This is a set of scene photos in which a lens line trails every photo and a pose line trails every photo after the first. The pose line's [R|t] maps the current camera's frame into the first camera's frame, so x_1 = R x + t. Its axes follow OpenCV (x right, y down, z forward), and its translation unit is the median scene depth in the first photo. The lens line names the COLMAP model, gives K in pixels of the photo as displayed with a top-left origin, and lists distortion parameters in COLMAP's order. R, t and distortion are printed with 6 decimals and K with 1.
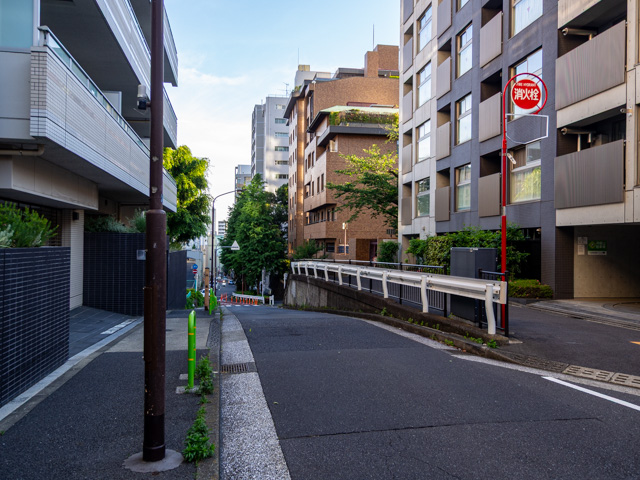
lens RADIAL K [[527.8, 0, 320.0], [0, 527.8, 240.0], [0, 0, 1]] dist [0.010884, 0.002439]
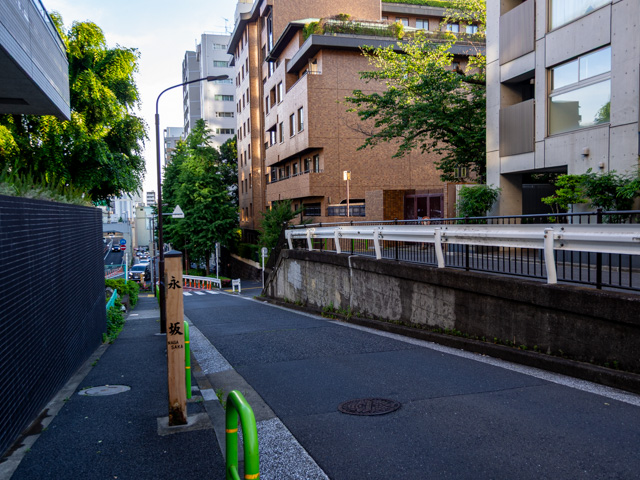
lens RADIAL K [[527.8, 0, 320.0], [0, 527.8, 240.0], [0, 0, 1]] dist [0.010884, 0.002439]
pose [[0.991614, -0.036175, 0.124071, -0.049251], [0.028849, 0.997761, 0.060344, 0.009562], [-0.125976, -0.056259, 0.990437, 0.210053]]
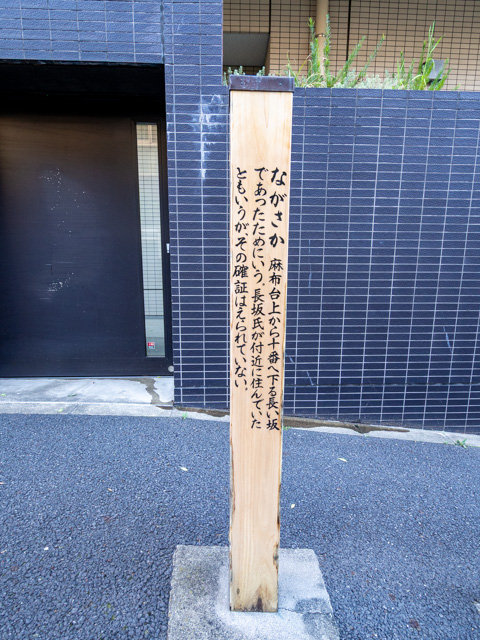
lens RADIAL K [[364.5, 0, 240.0], [0, 364.5, 320.0], [0, 0, 1]] dist [-0.000352, 0.000012]
pose [[-0.134774, 0.175731, -0.975169, -0.044767], [0.000857, 0.984168, 0.177234, 0.021381], [0.990876, 0.023051, -0.132790, 0.282907]]
